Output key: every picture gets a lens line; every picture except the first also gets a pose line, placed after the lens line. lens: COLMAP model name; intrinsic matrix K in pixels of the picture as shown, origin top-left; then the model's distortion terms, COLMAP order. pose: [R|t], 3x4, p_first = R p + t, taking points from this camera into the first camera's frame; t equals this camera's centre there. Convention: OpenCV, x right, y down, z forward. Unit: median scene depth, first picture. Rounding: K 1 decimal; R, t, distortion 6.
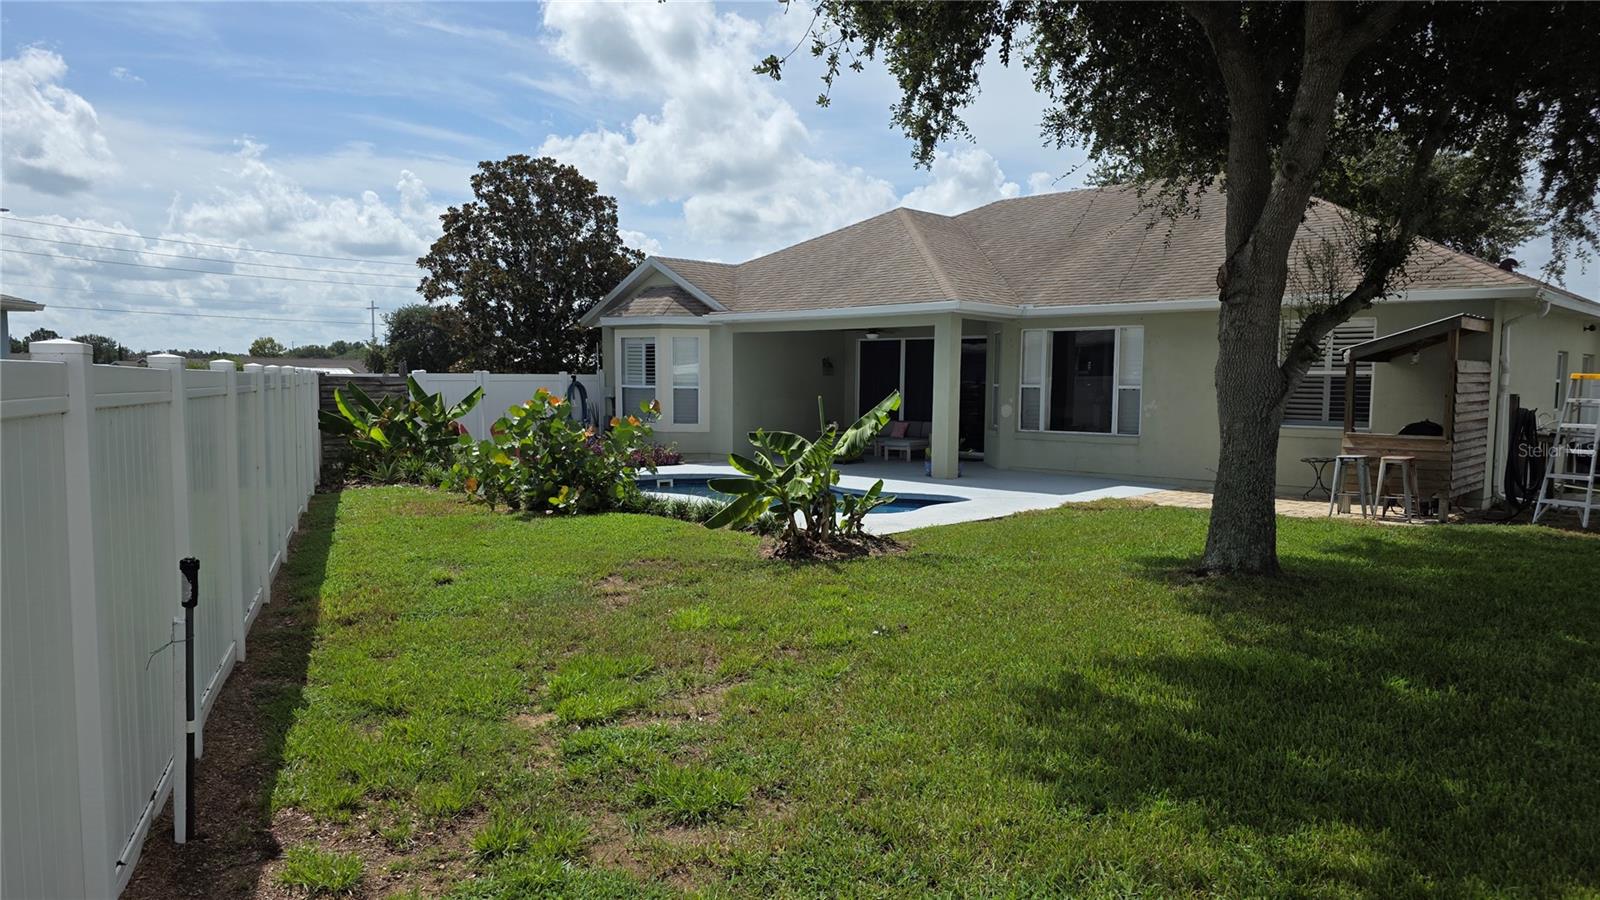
lens RADIAL K [[1048.0, 0, 793.5], [0, 1048.0, 452.0], [0, 0, 1]] dist [0.000360, -0.009185]
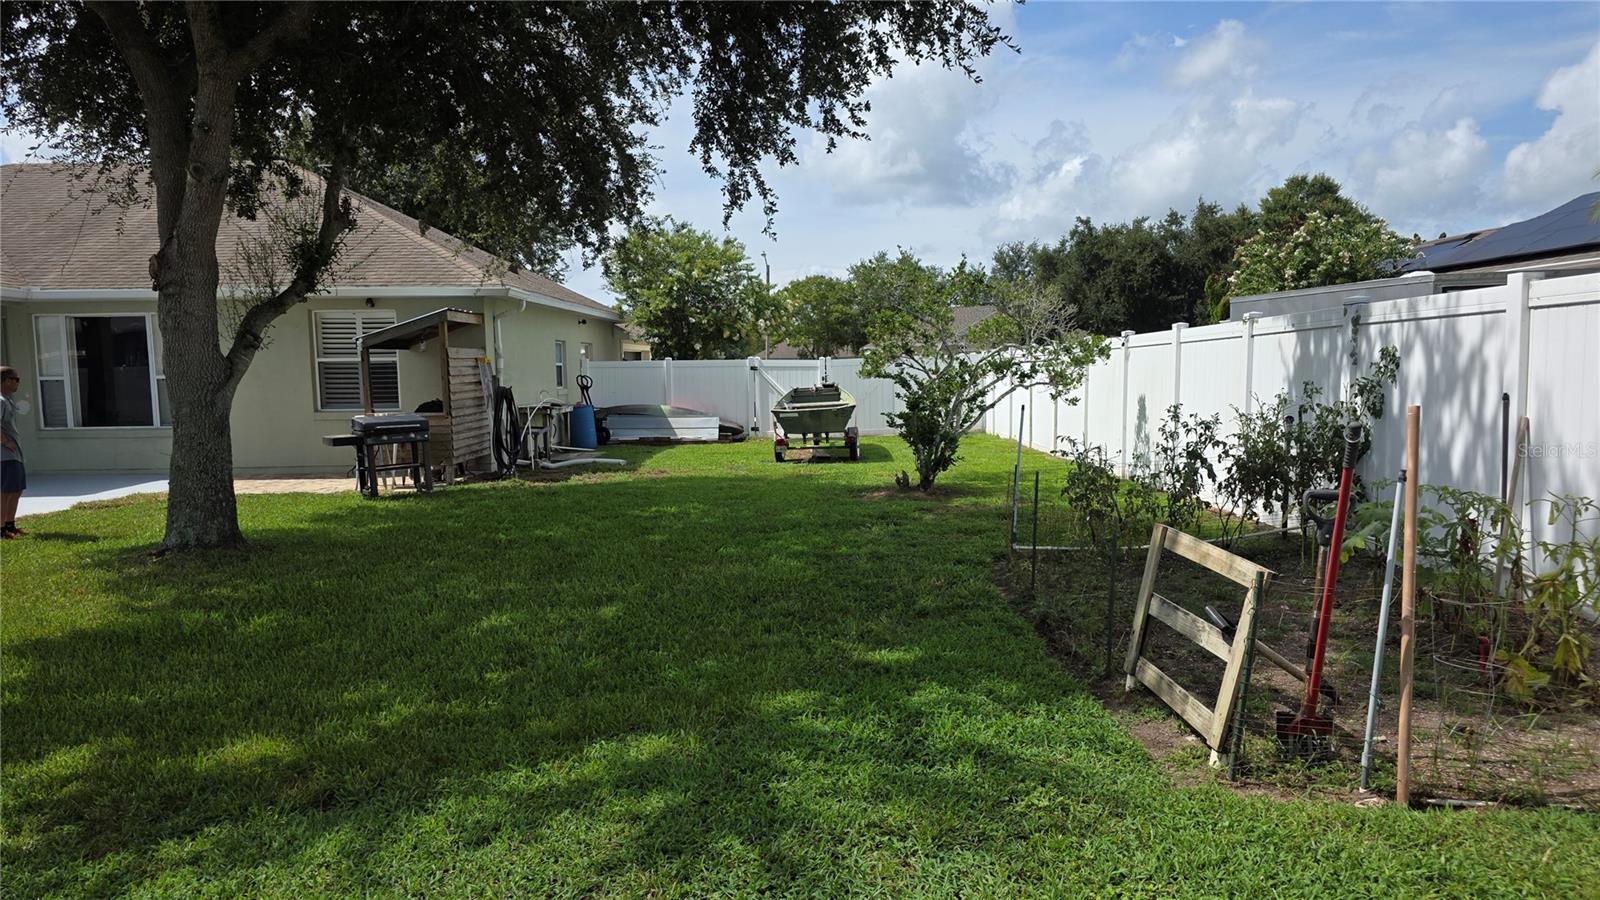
lens RADIAL K [[1048.0, 0, 802.7], [0, 1048.0, 456.8], [0, 0, 1]] dist [0.000360, -0.009185]
pose [[0.715147, -0.074834, 0.694957, 0.089338], [0.064223, 0.997082, 0.041277, 0.012074], [-0.696017, 0.015113, 0.717866, -0.124862]]
